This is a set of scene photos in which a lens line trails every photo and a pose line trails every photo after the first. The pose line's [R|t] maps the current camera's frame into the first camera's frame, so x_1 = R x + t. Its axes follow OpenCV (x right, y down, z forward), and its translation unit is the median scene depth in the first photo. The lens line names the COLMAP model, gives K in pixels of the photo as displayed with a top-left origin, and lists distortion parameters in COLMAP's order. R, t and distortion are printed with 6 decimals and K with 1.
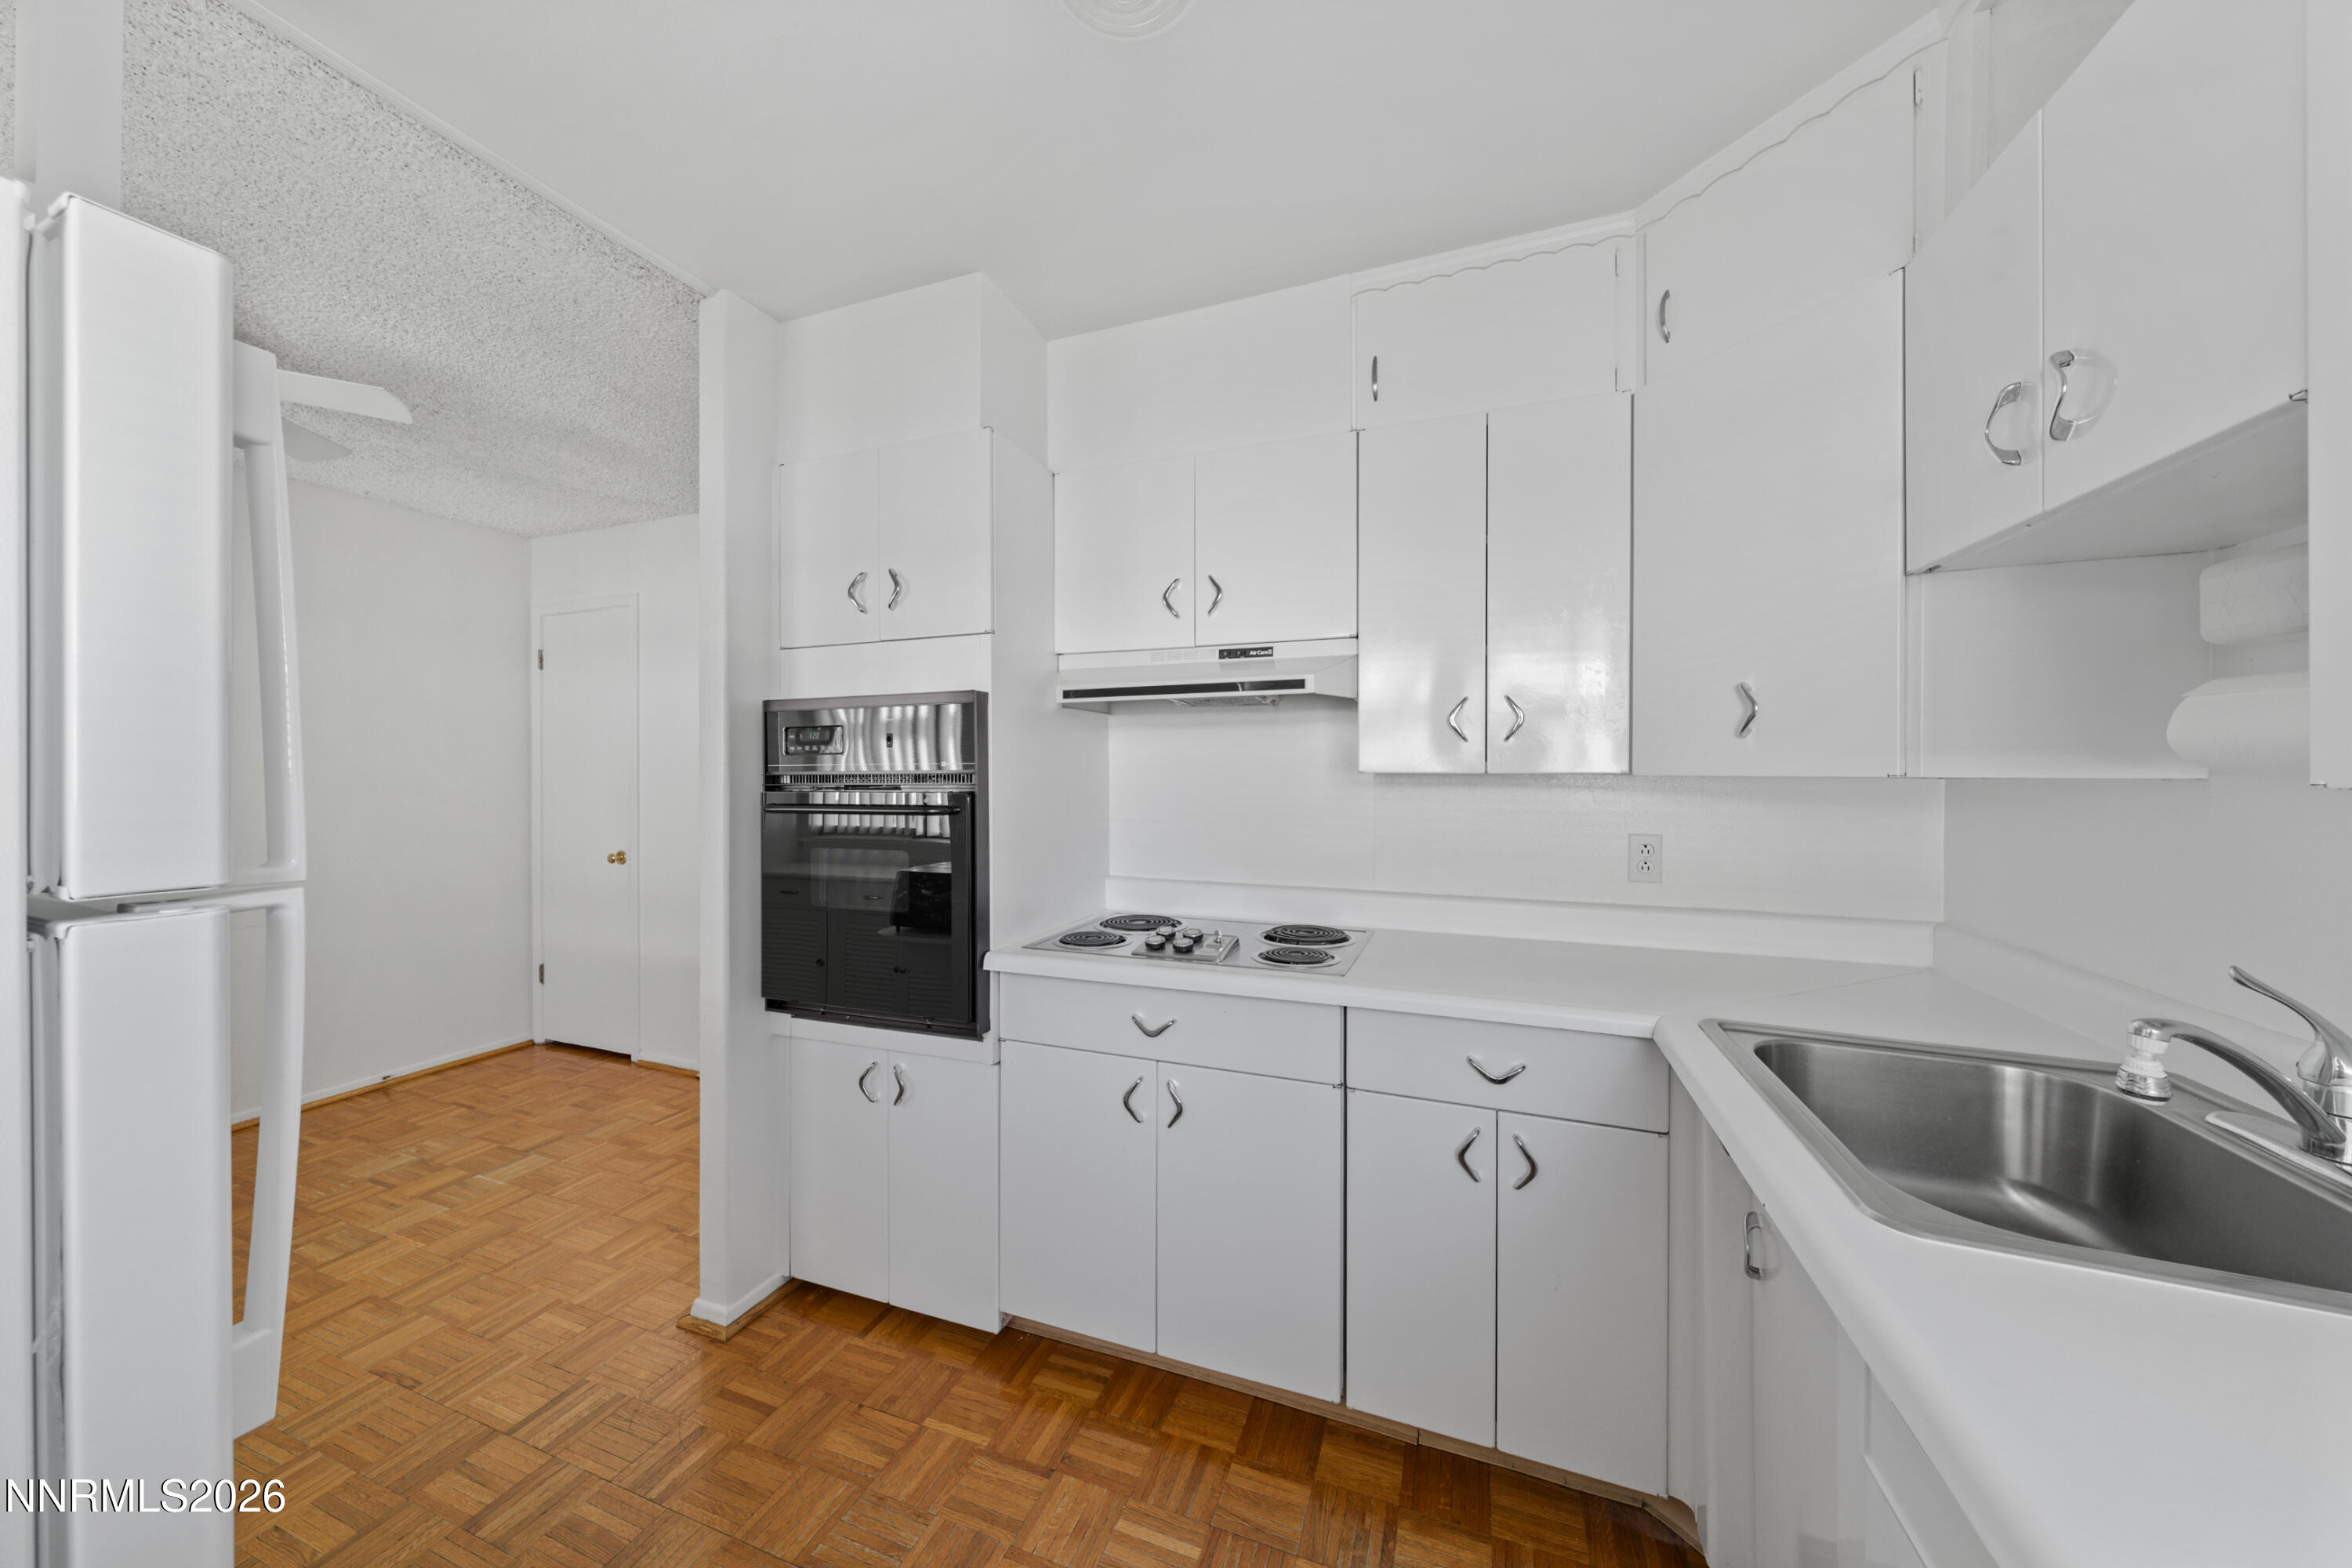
lens RADIAL K [[799.8, 0, 1179.2], [0, 799.8, 773.6], [0, 0, 1]] dist [-0.001893, 0.000489]
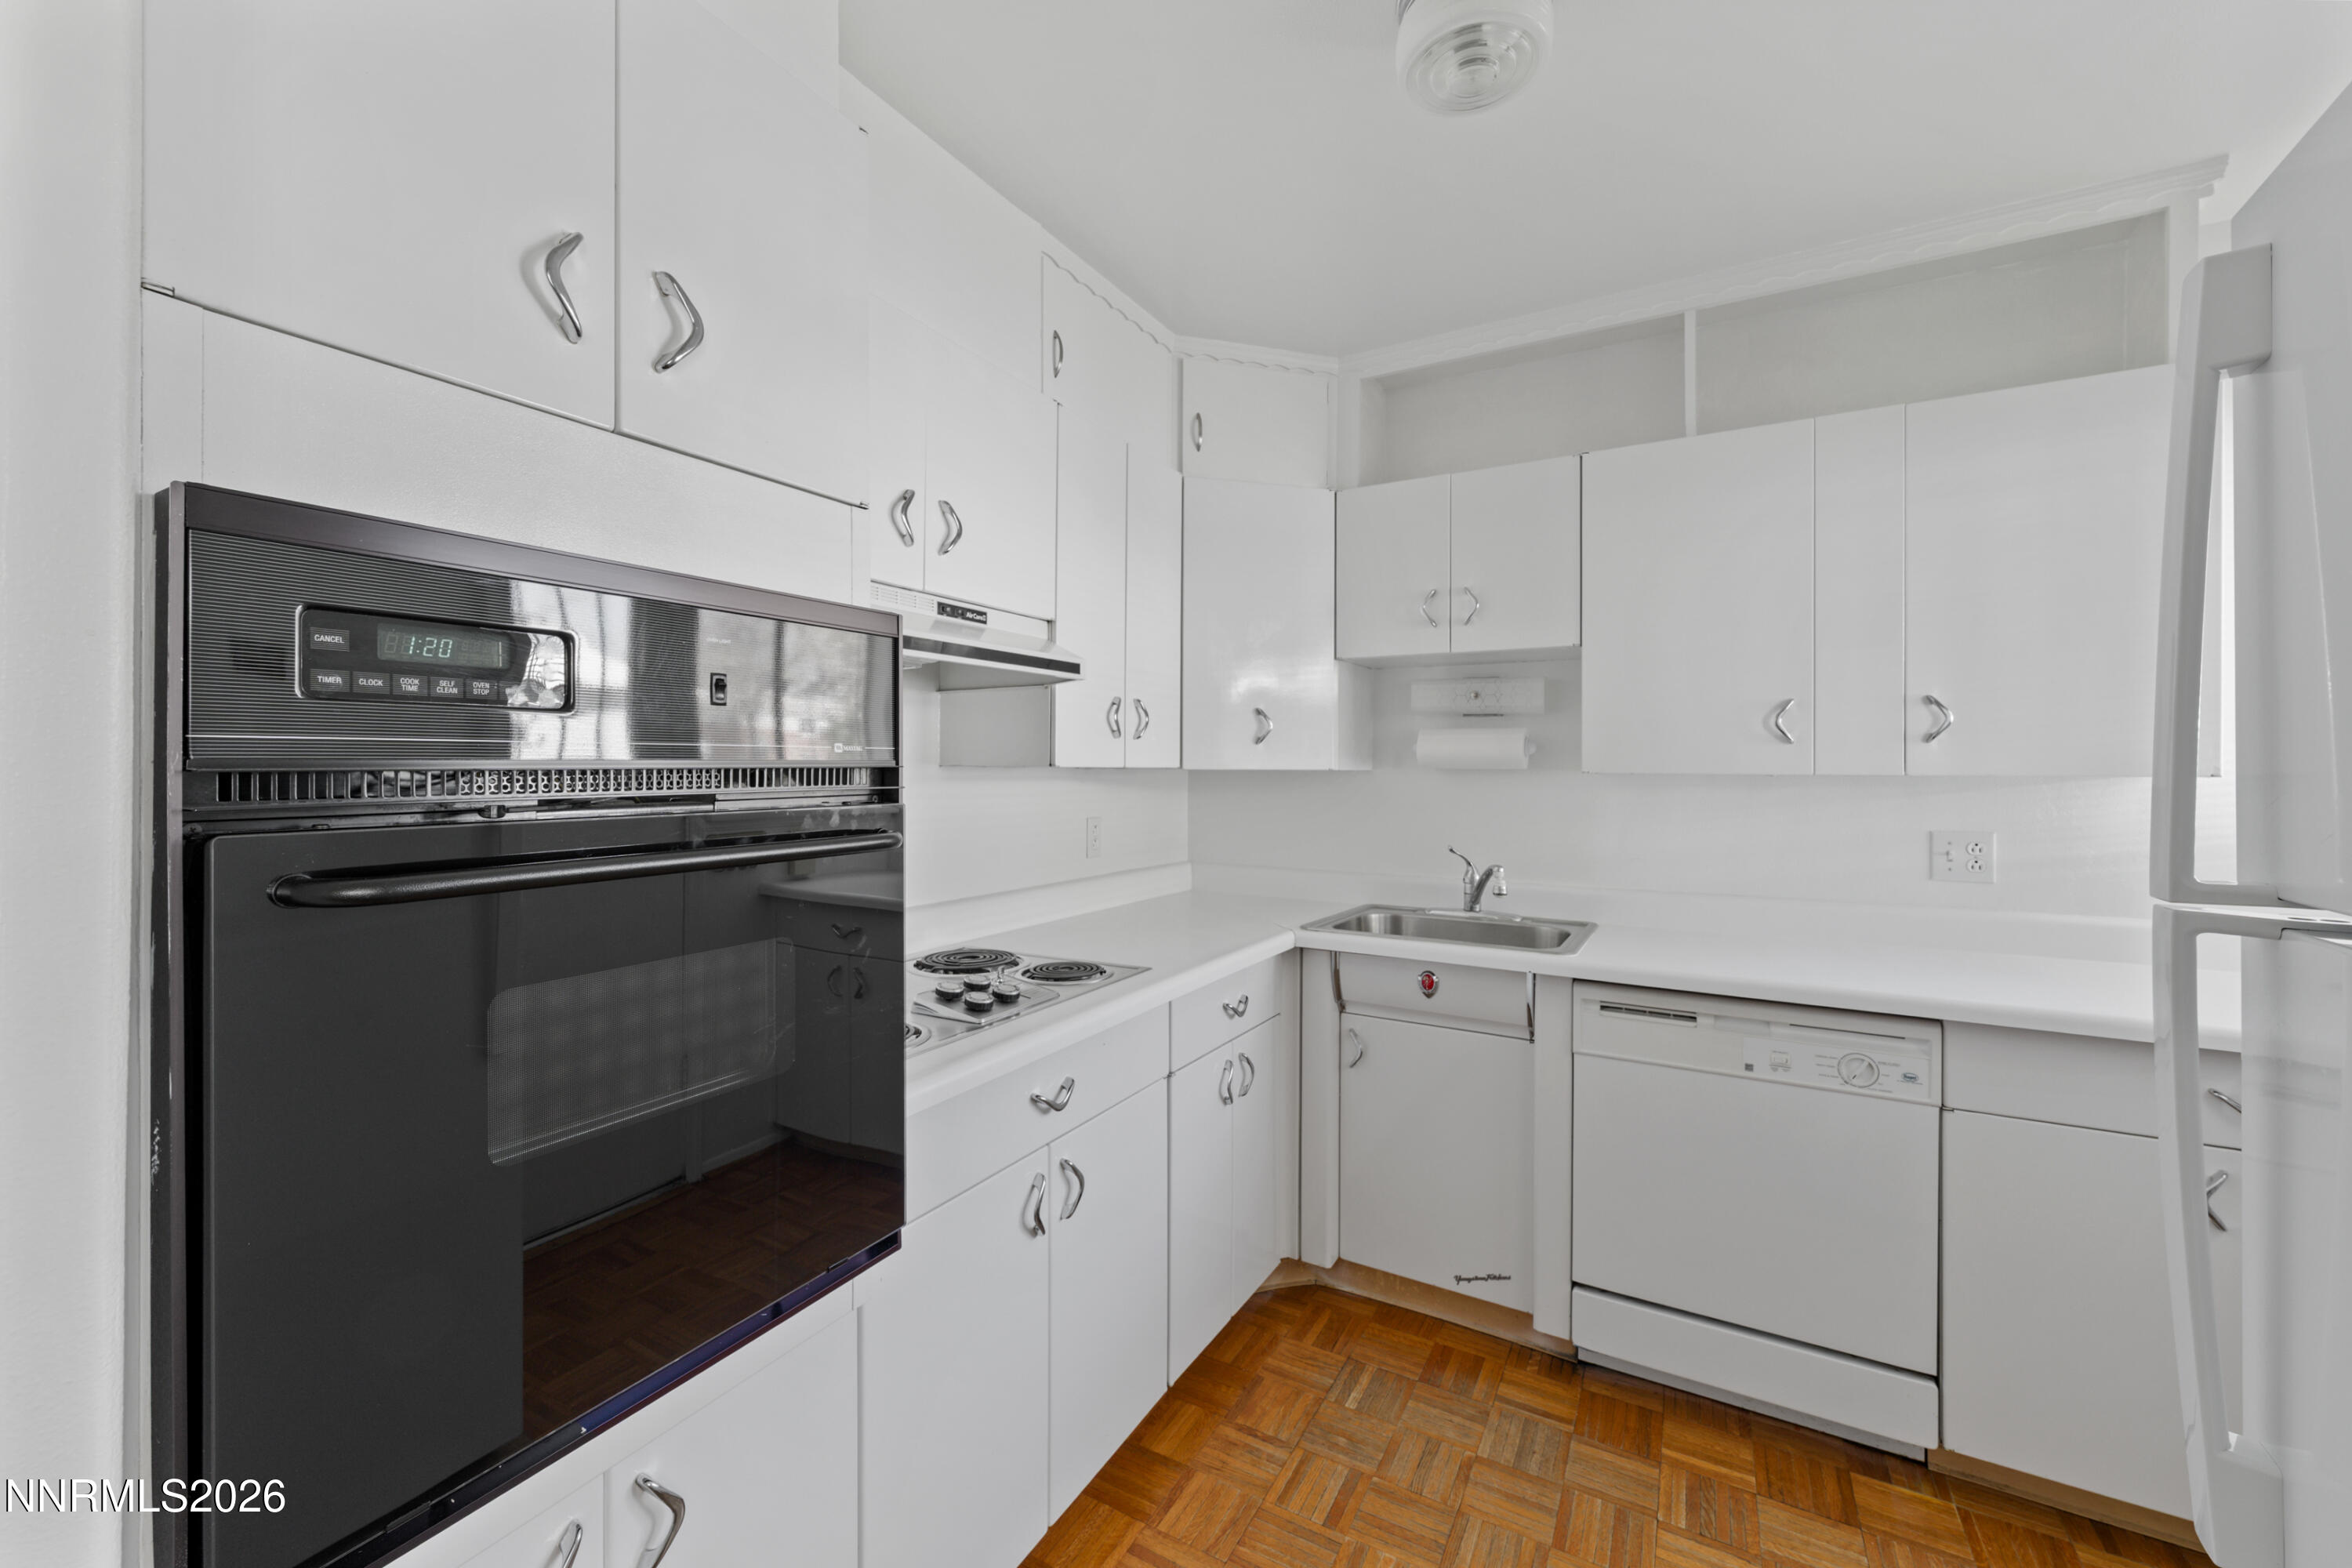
lens RADIAL K [[921.3, 0, 1160.4], [0, 921.3, 763.6], [0, 0, 1]] dist [-0.002122, 0.000111]
pose [[0.170900, 0.004847, 0.985277, -0.809741], [-0.000722, 0.999988, -0.004794, 0.000364], [-0.985288, 0.000107, 0.170901, 0.684291]]
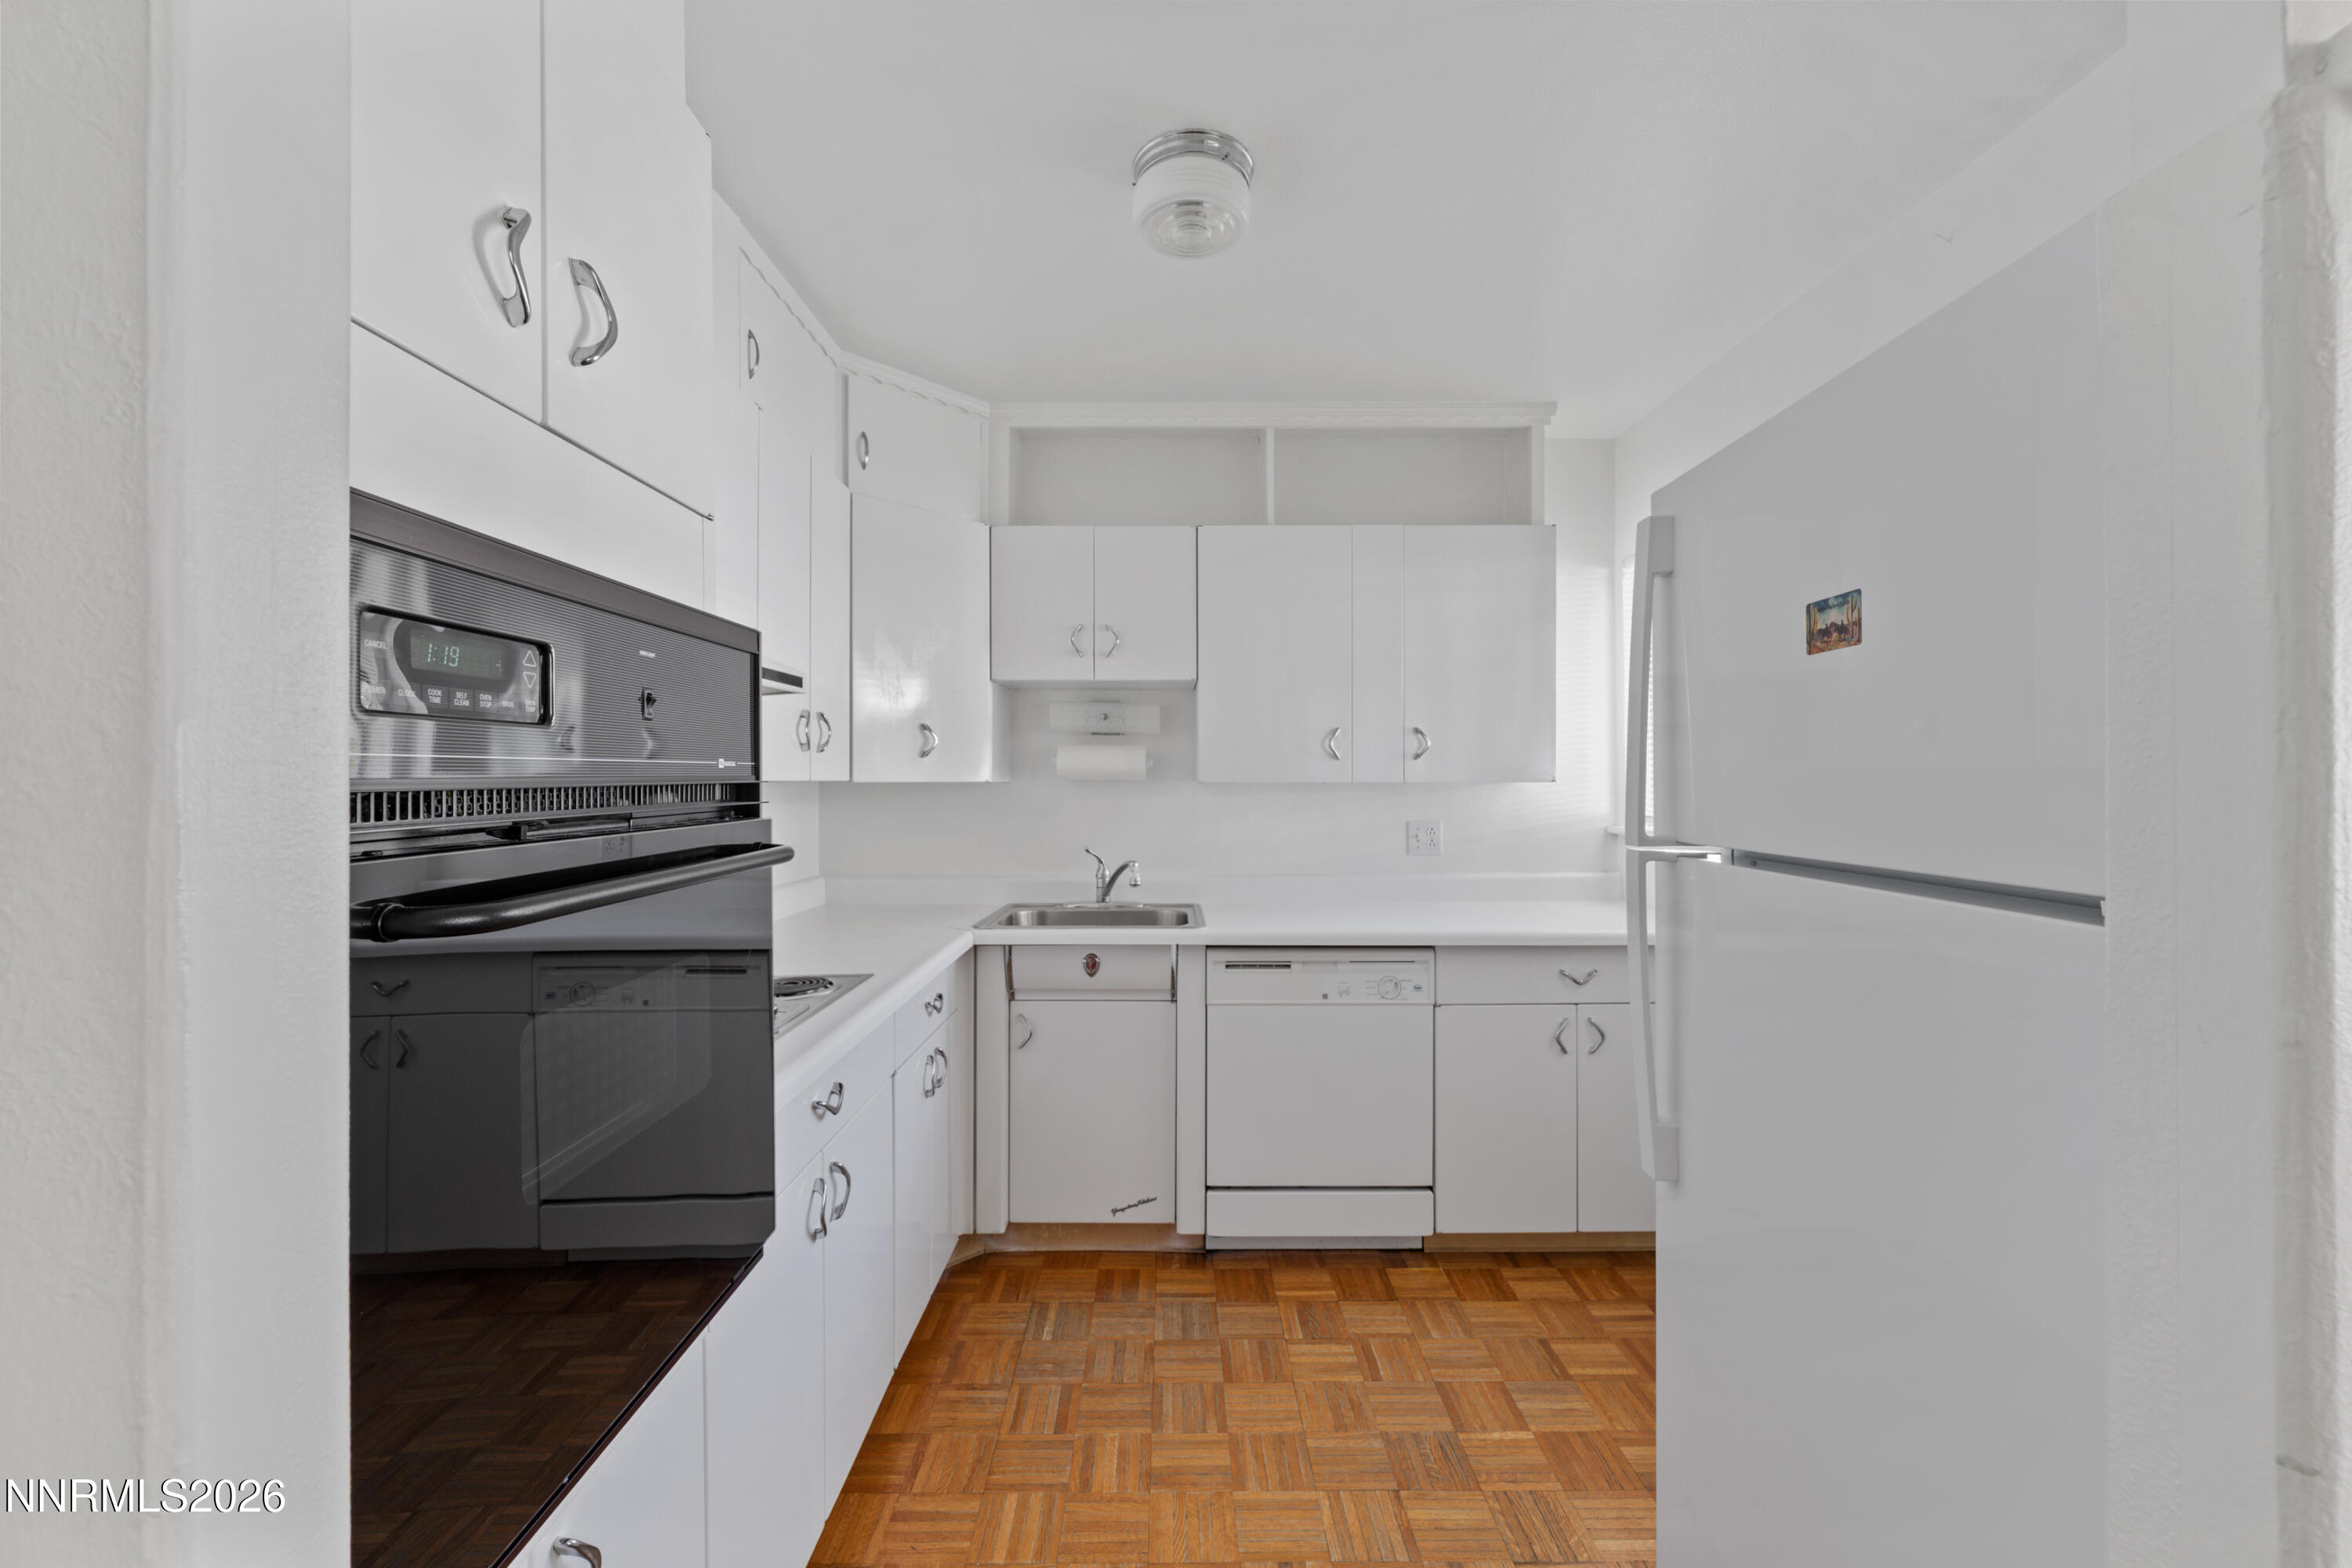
lens RADIAL K [[921.3, 0, 1165.2], [0, 921.3, 779.6], [0, 0, 1]] dist [-0.002122, 0.000111]
pose [[-0.349006, 0.000598, 0.937120, -0.913203], [0.005675, 0.999983, 0.001476, -0.000998], [-0.937103, 0.005833, -0.349003, 0.920825]]
